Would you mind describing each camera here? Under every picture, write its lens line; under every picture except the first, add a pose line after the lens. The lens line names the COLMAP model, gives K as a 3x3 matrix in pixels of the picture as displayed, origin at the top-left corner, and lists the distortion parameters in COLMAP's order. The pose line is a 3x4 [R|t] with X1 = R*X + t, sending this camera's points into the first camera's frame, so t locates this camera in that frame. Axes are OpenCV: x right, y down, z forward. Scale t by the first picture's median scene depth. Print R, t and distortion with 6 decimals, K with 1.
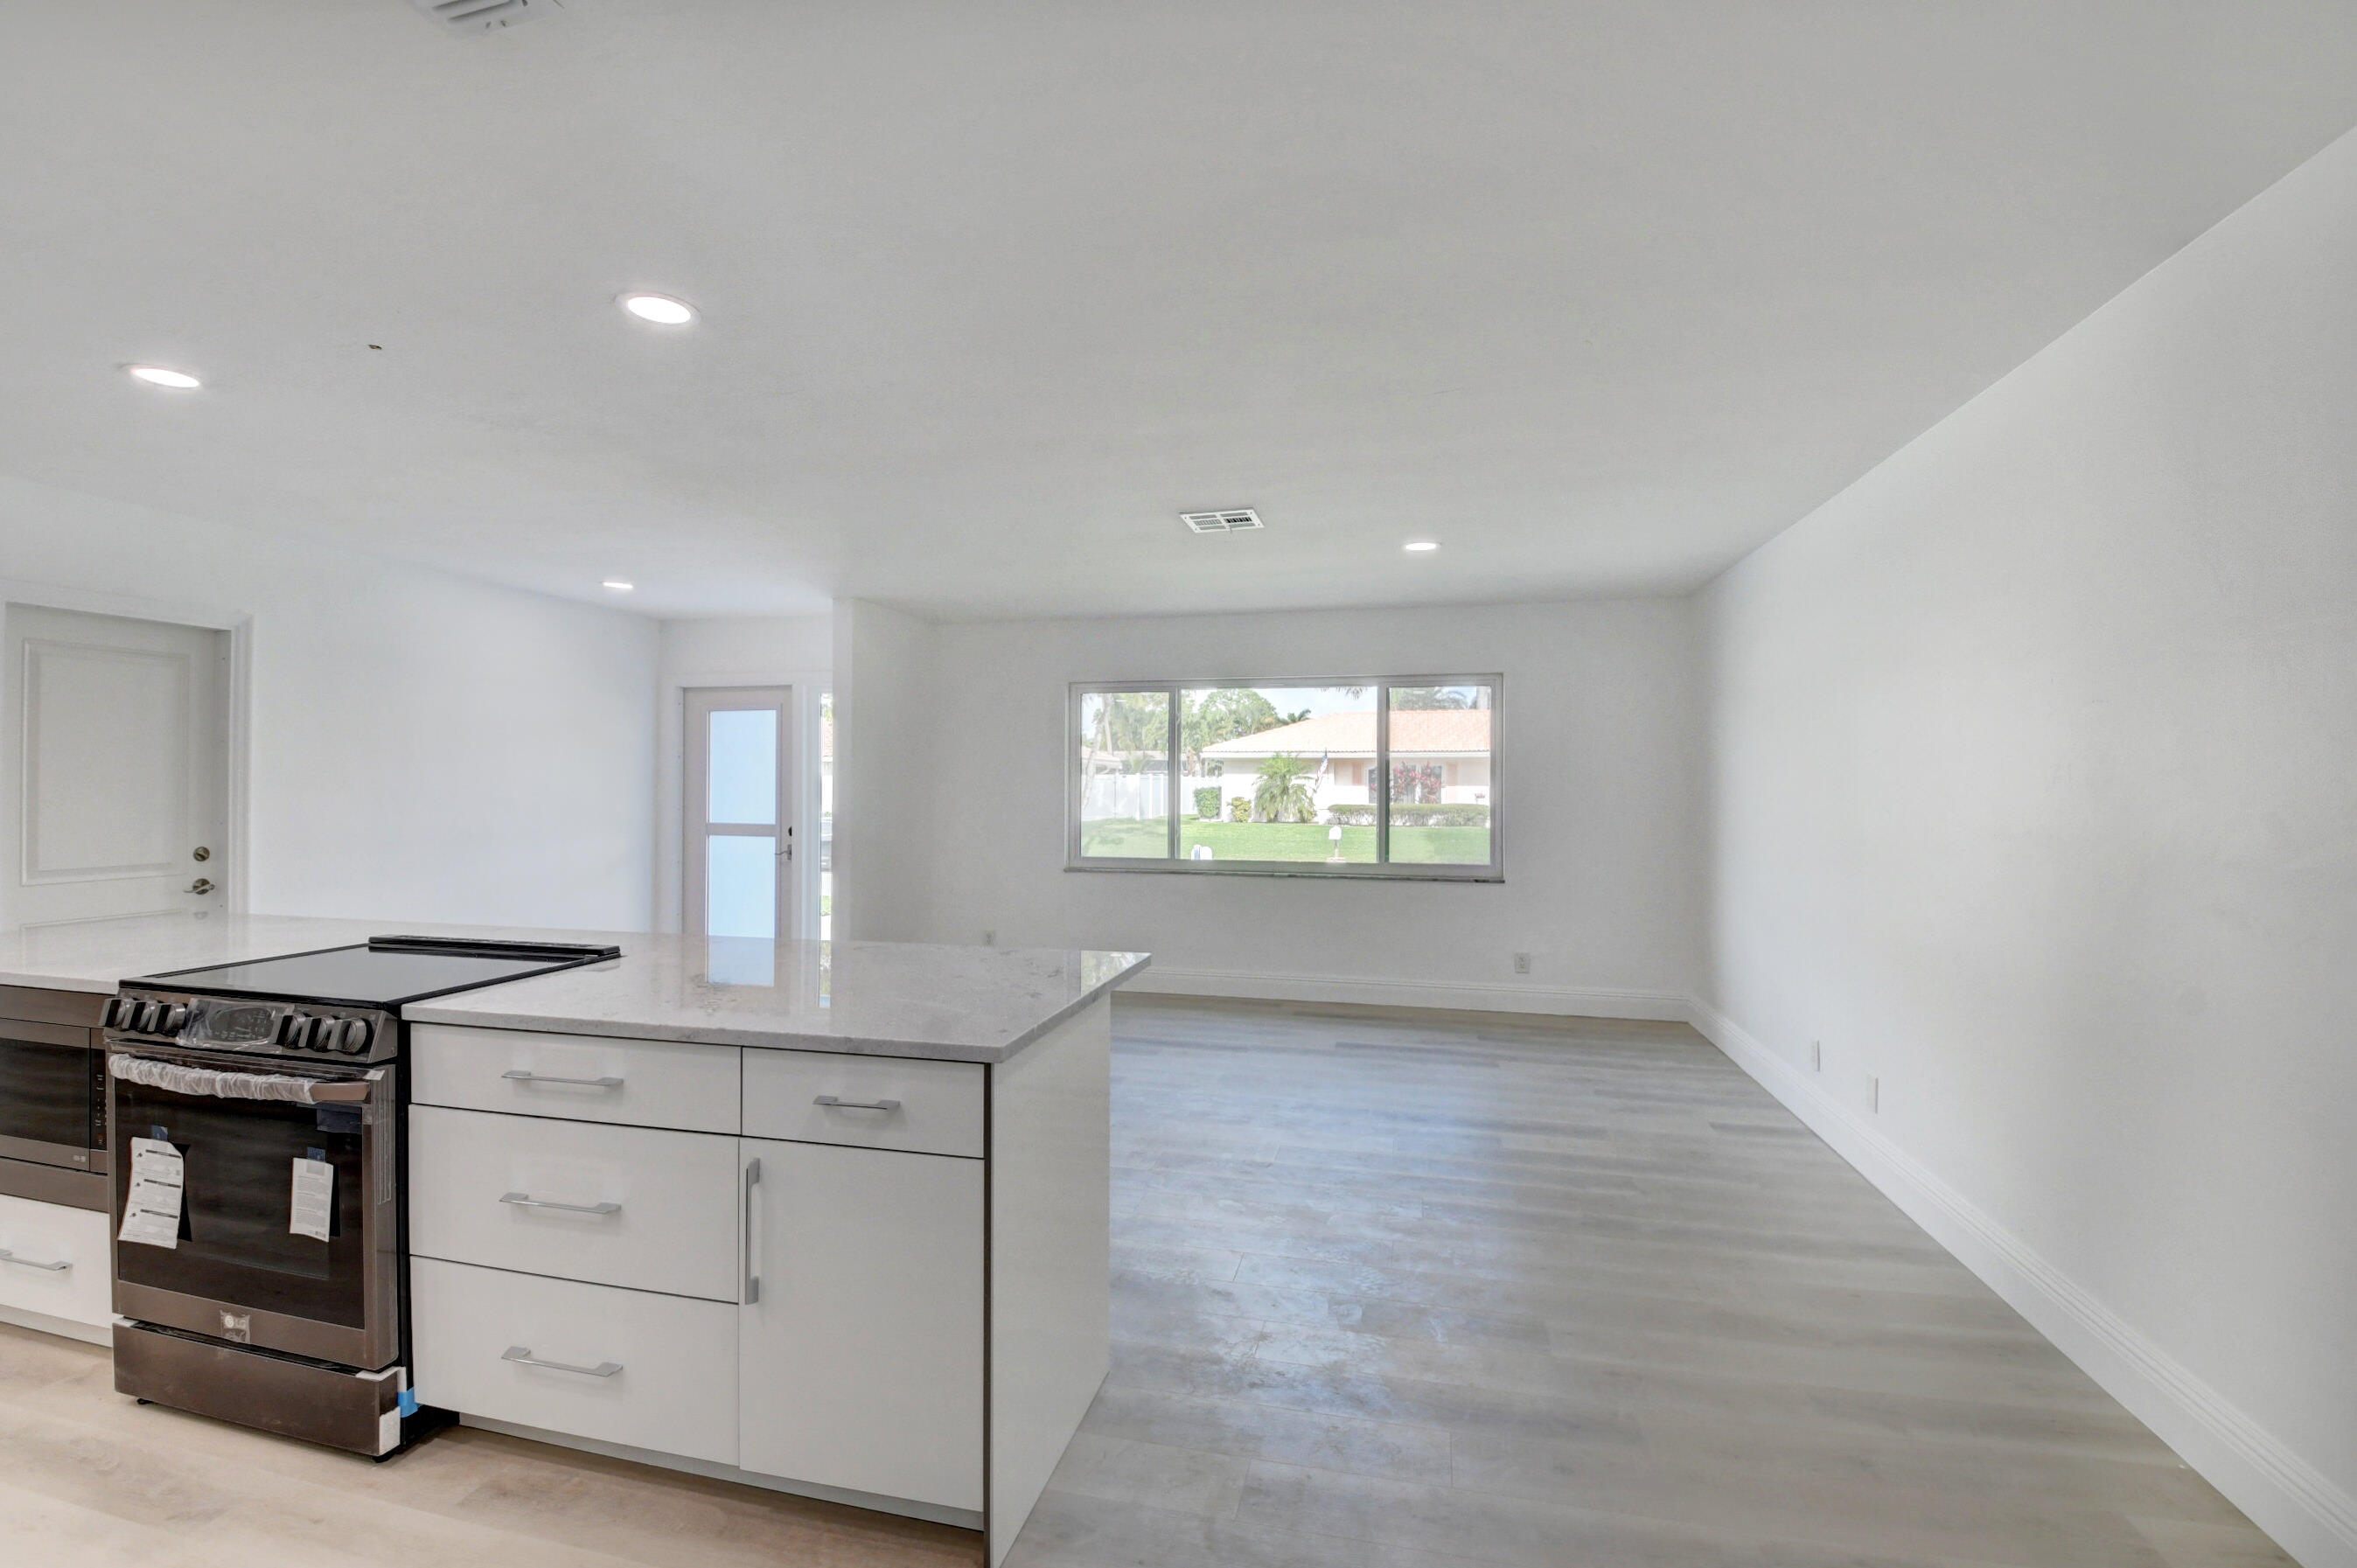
lens RADIAL K [[1049.8, 0, 1163.2], [0, 1049.8, 750.1], [0, 0, 1]] dist [0.001626, -0.011583]
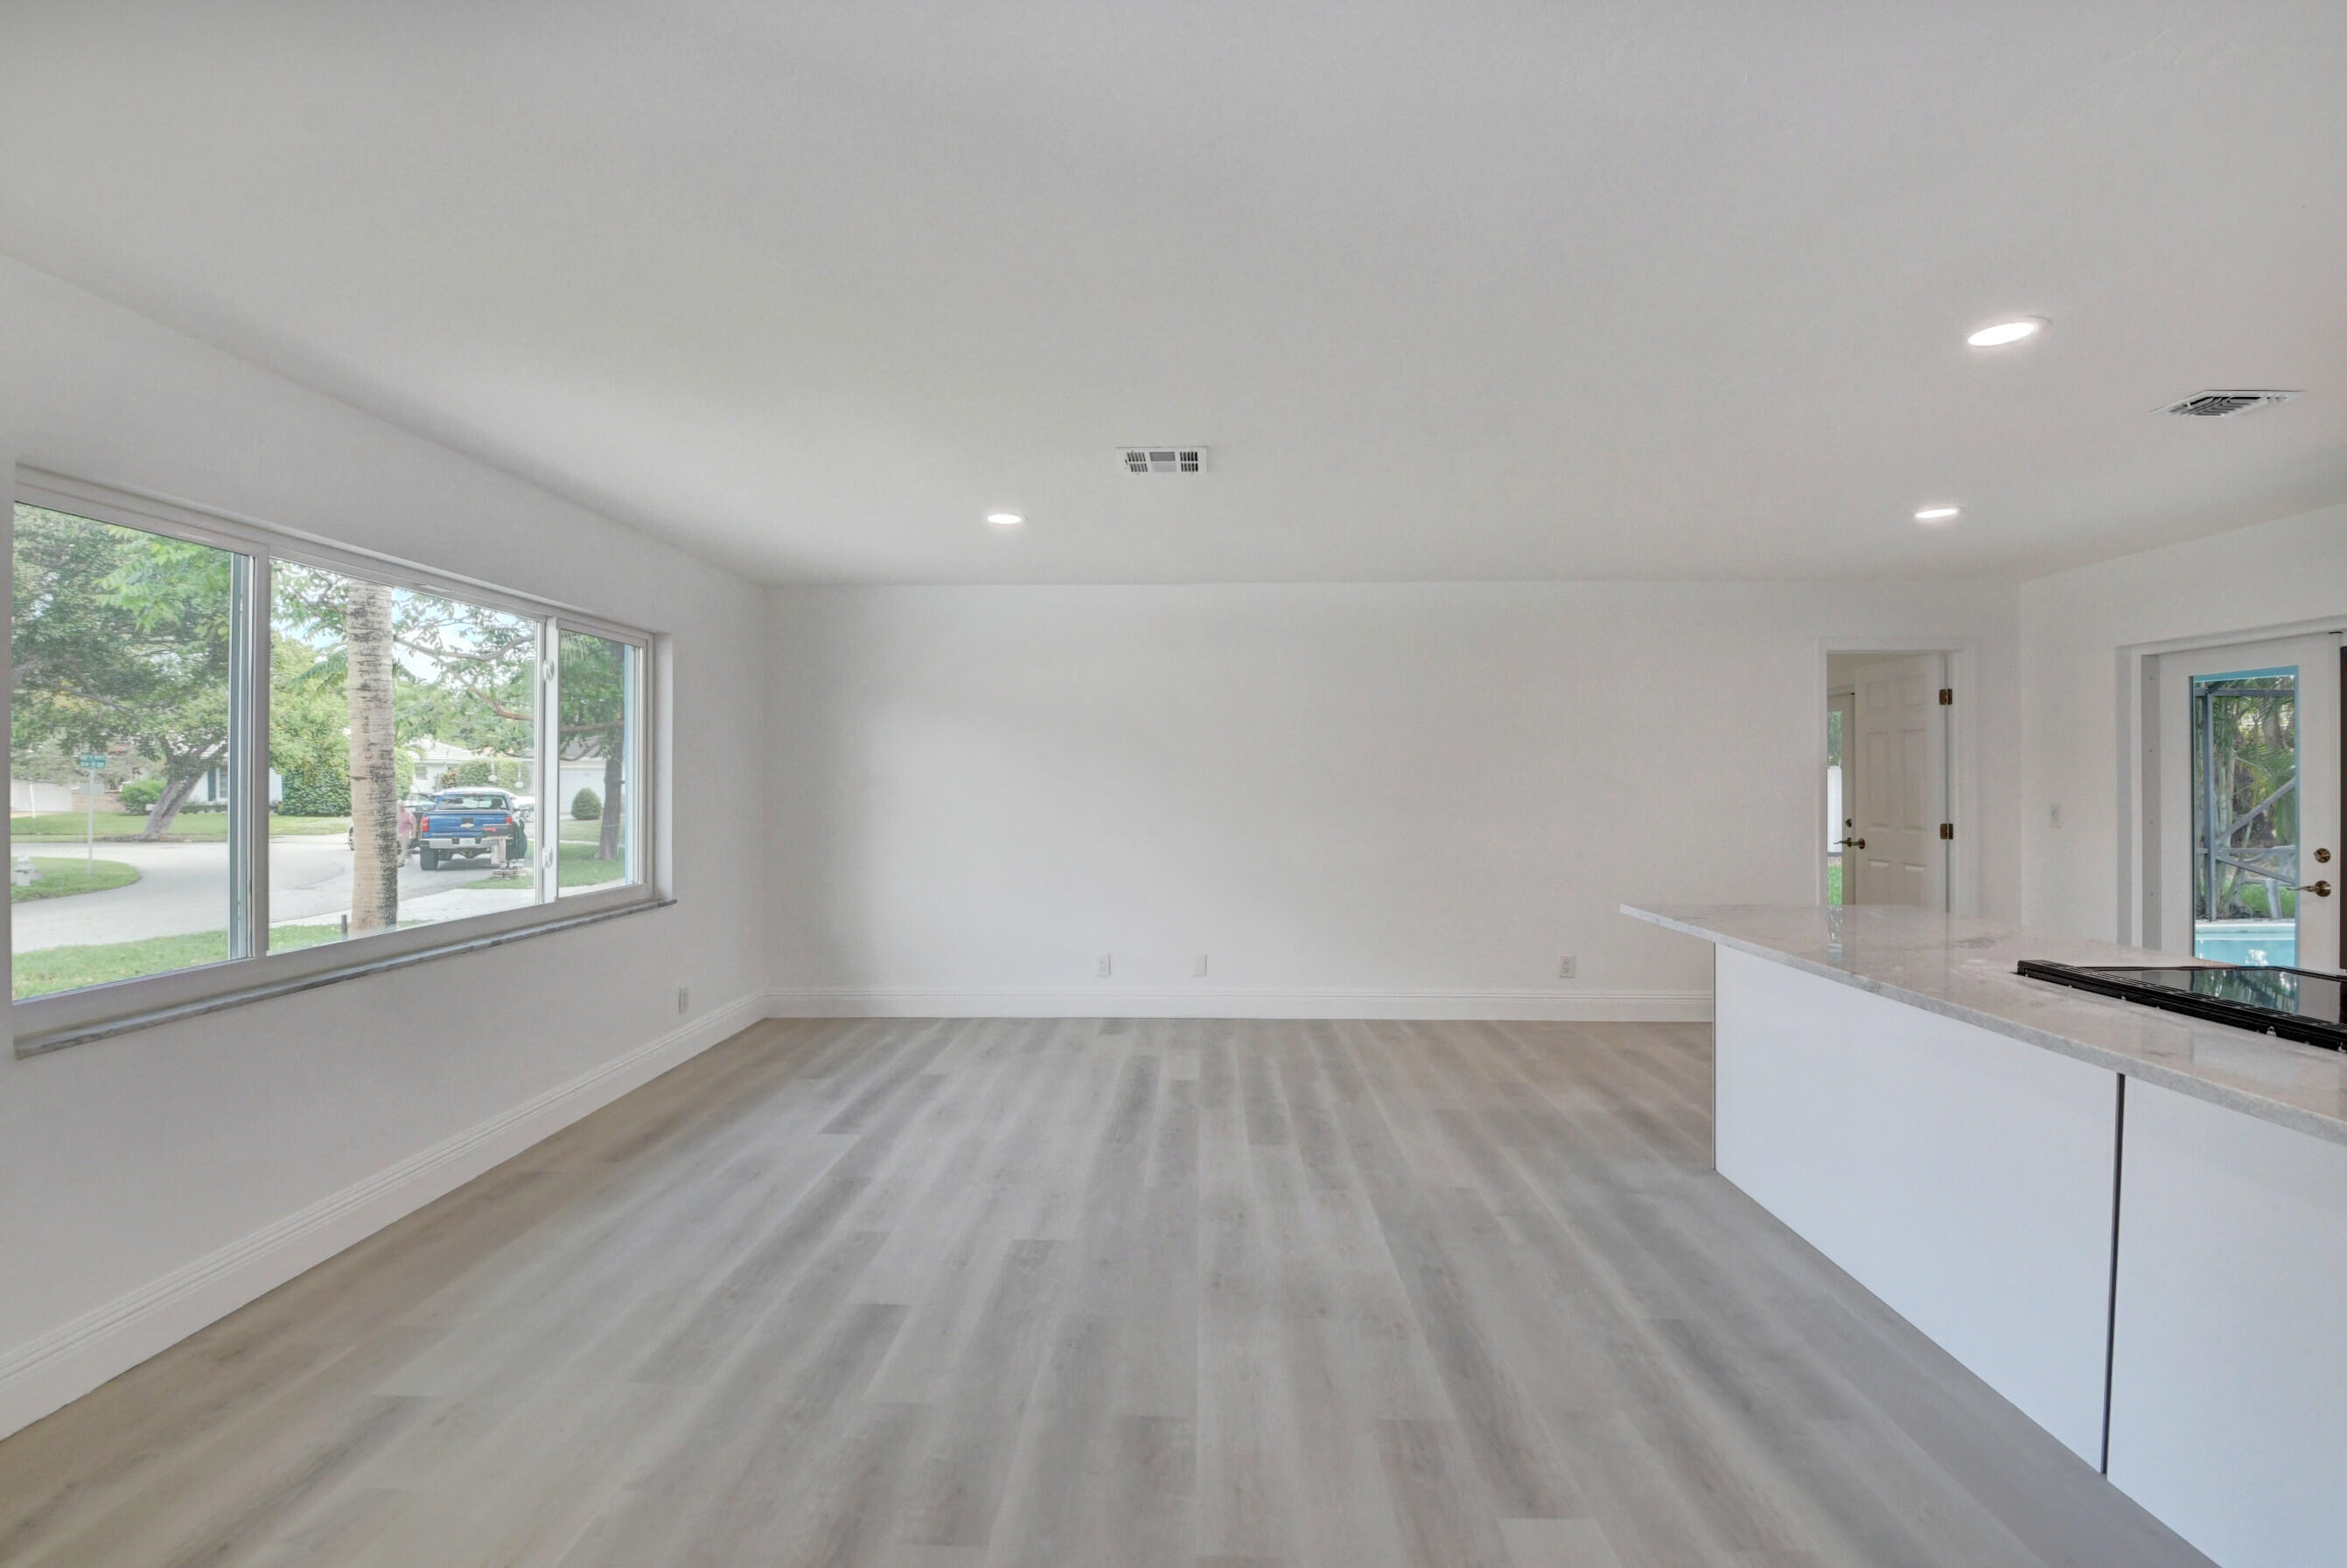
lens RADIAL K [[1045.0, 0, 1173.4], [0, 1045.0, 768.1], [0, 0, 1]] dist [0.019163, -0.025035]
pose [[-0.214861, 0.005886, 0.976627, -0.474676], [-0.028202, 0.999527, -0.012229, 0.020823], [-0.976237, -0.030171, -0.214593, 0.727584]]
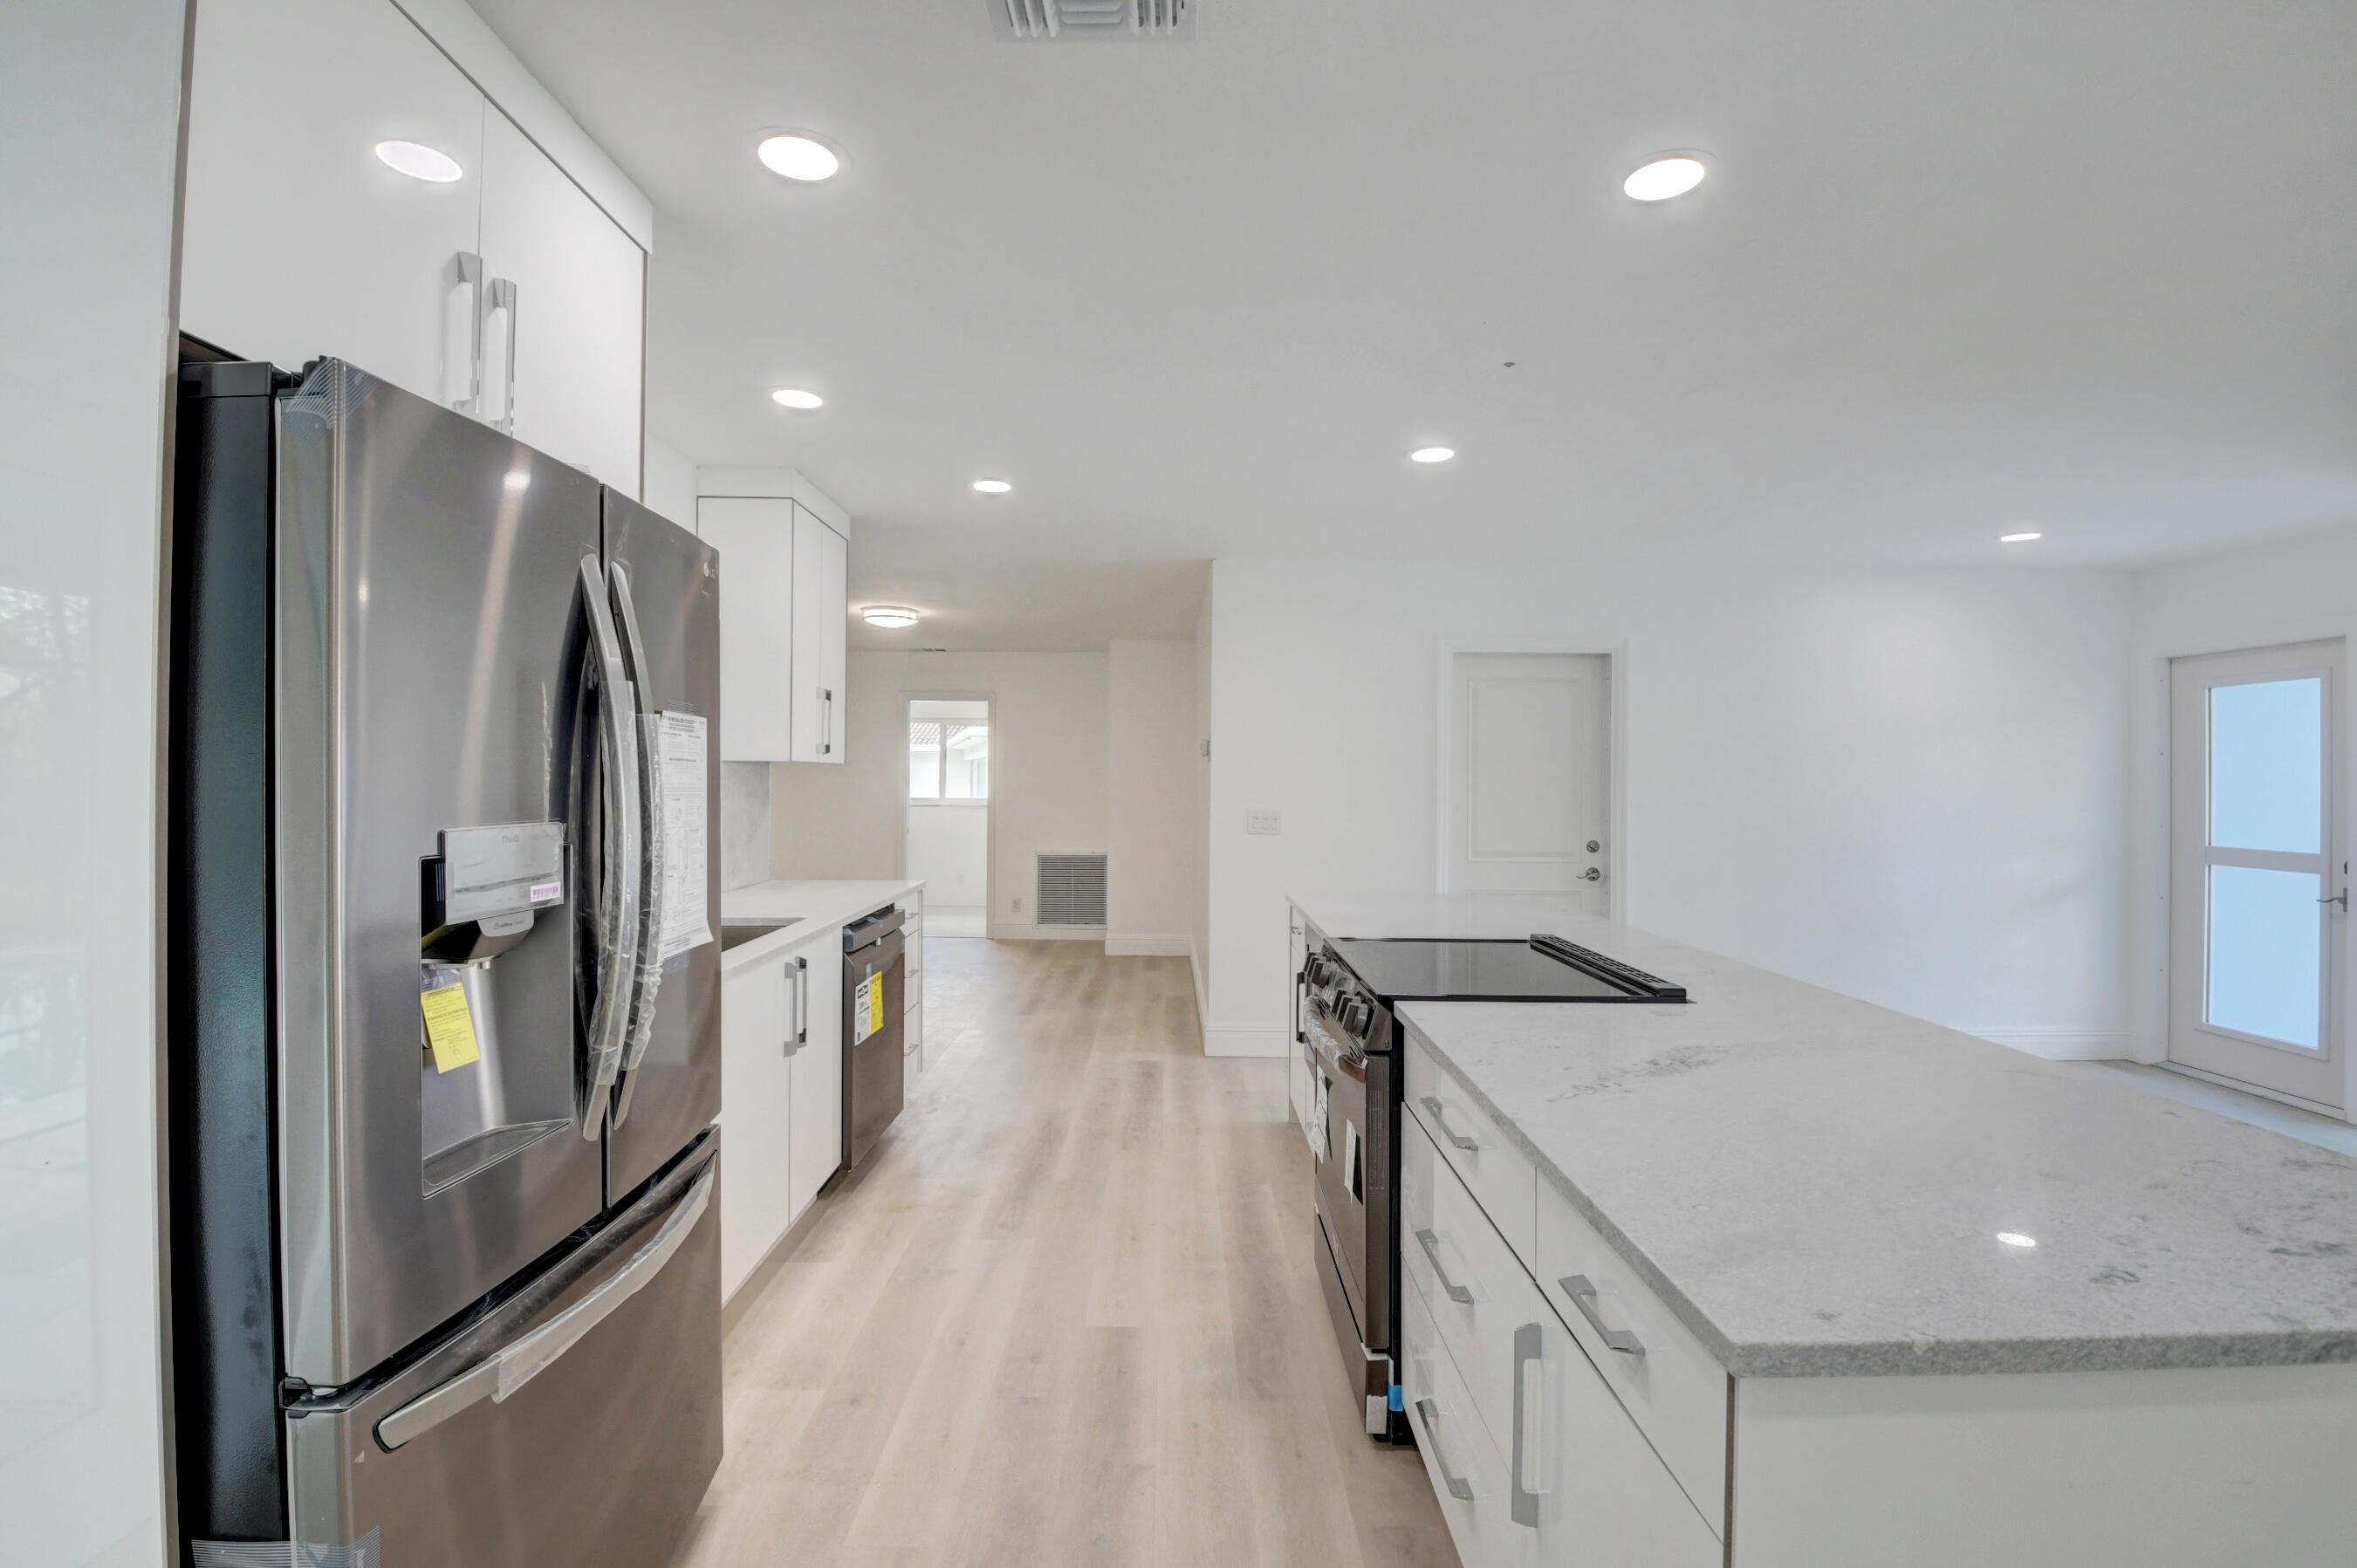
lens RADIAL K [[1039.6, 0, 1194.4], [0, 1039.6, 781.1], [0, 0, 1]] dist [-0.000820, -0.009639]
pose [[0.258858, -0.001555, -0.965914, 0.058887], [0.023674, 0.999709, 0.004735, 0.006233], [0.965625, -0.024093, 0.258819, 0.169535]]
